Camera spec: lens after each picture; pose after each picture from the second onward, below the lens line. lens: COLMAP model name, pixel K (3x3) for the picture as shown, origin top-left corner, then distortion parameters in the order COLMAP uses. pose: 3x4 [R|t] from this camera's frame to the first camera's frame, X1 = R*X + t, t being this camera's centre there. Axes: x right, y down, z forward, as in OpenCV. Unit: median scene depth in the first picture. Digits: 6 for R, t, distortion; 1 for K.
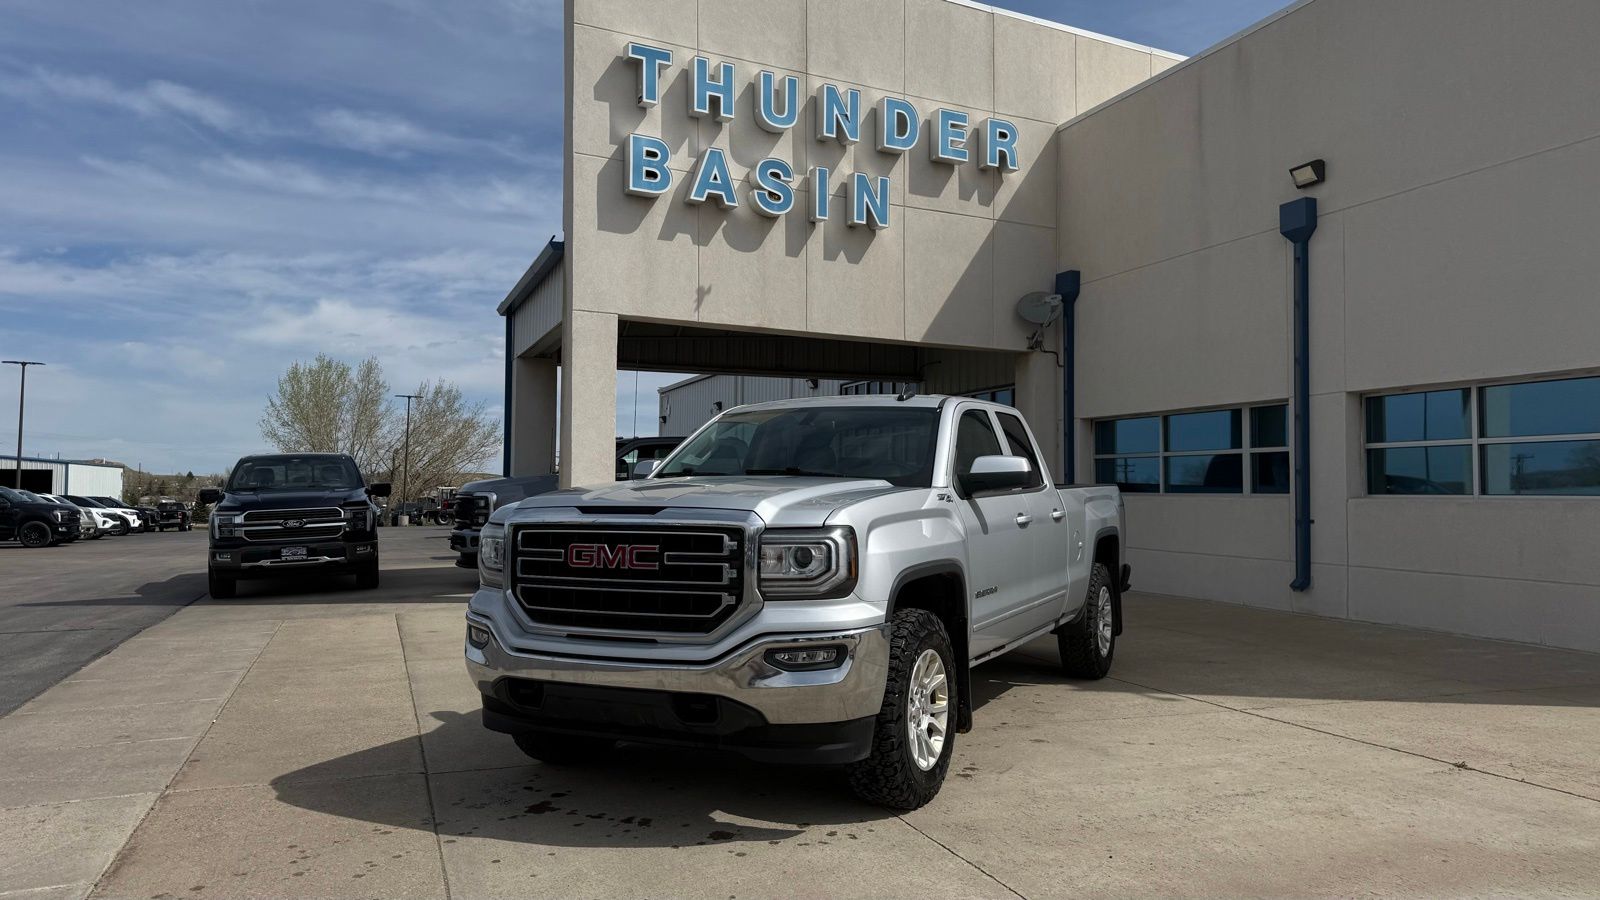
lens RADIAL K [[1143.7, 0, 804.0], [0, 1143.7, 451.8], [0, 0, 1]] dist [0.121310, -0.190991]
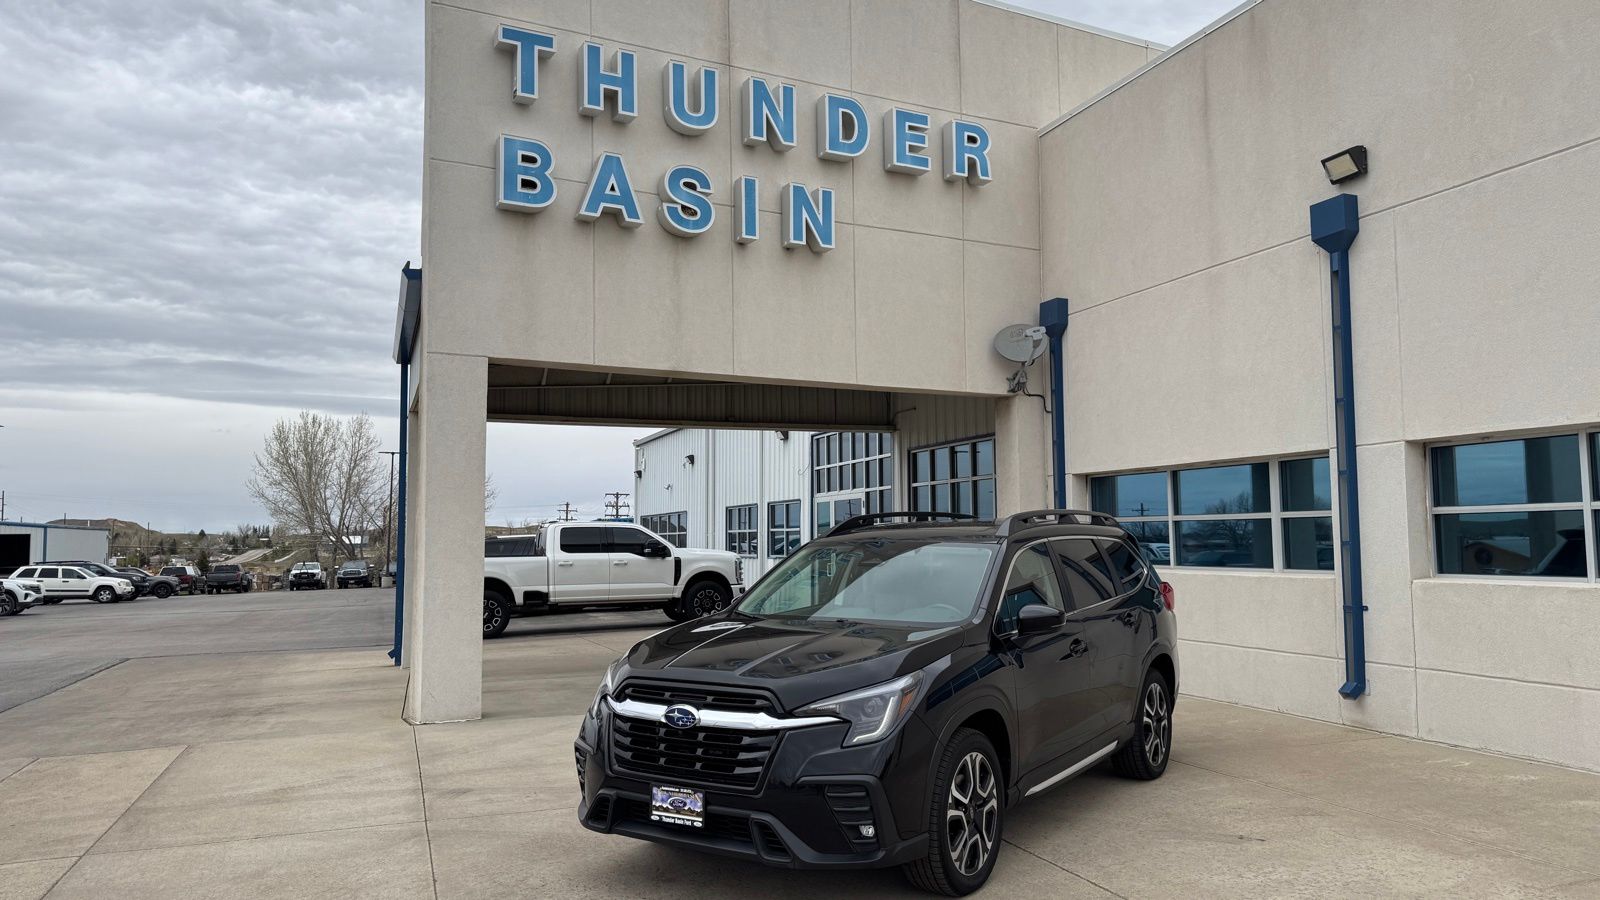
lens RADIAL K [[1143.7, 0, 804.0], [0, 1143.7, 451.8], [0, 0, 1]] dist [0.121310, -0.190991]
pose [[0.999786, -0.014616, -0.014651, 0.066011], [0.013992, 0.999027, -0.041834, -0.014922], [0.015249, 0.041620, 0.999017, 0.187405]]
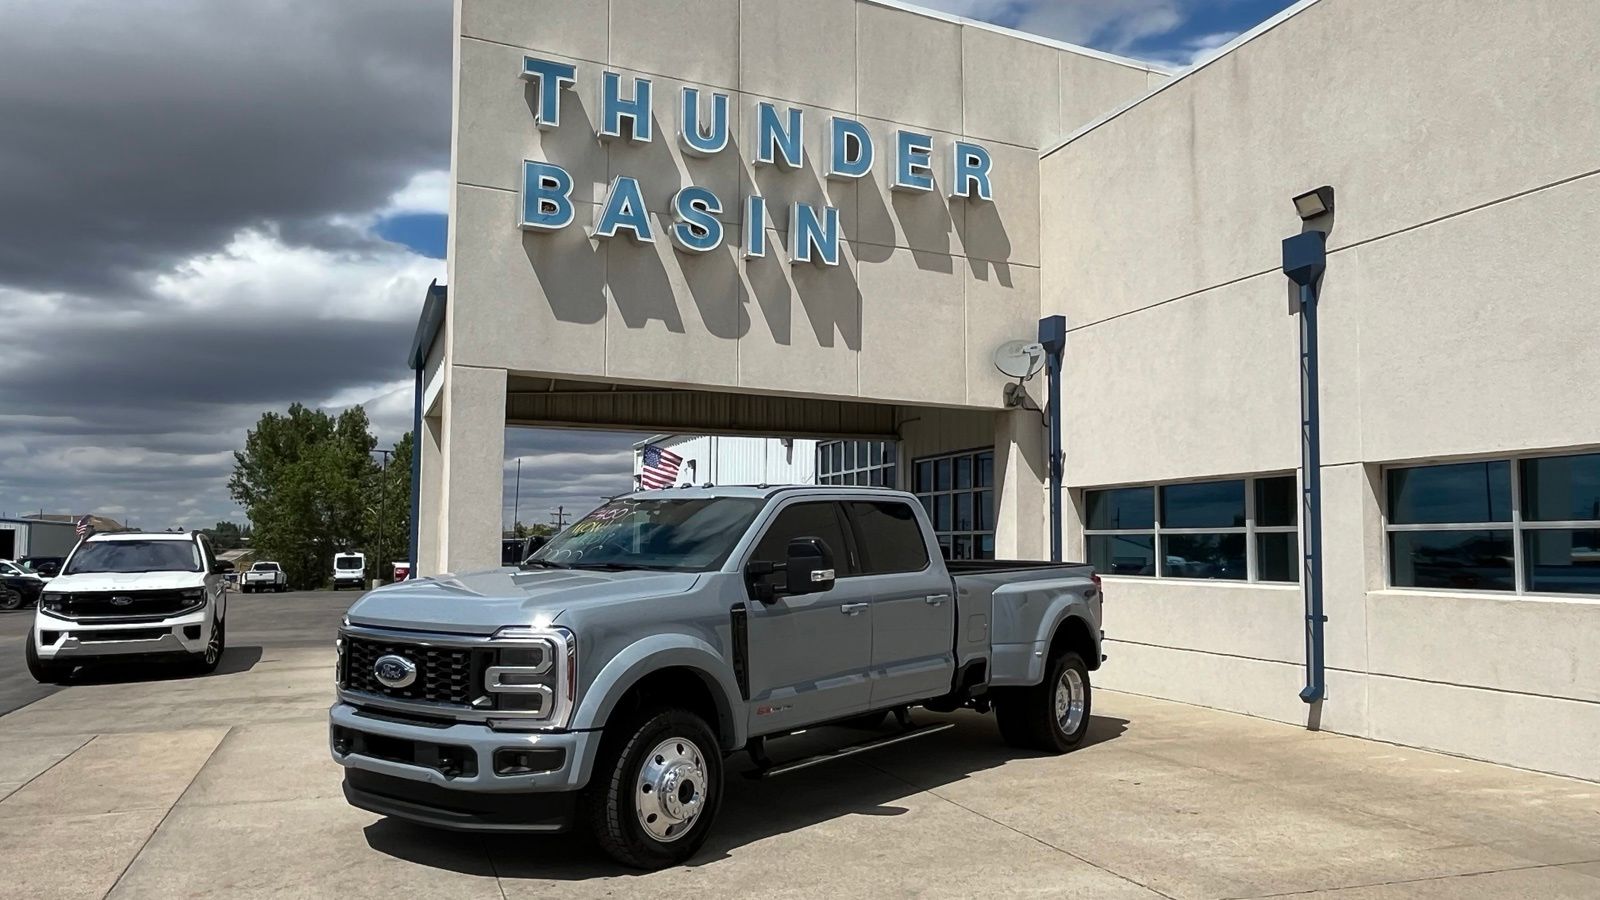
lens RADIAL K [[1230.5, 0, 792.9], [0, 1230.5, 462.2], [0, 0, 1]] dist [-0.000039, 0.004696]
pose [[0.999542, -0.000299, -0.030272, 0.072389], [-0.000786, 0.999358, -0.035806, -0.016951], [0.030263, 0.035813, 0.998900, 0.092441]]
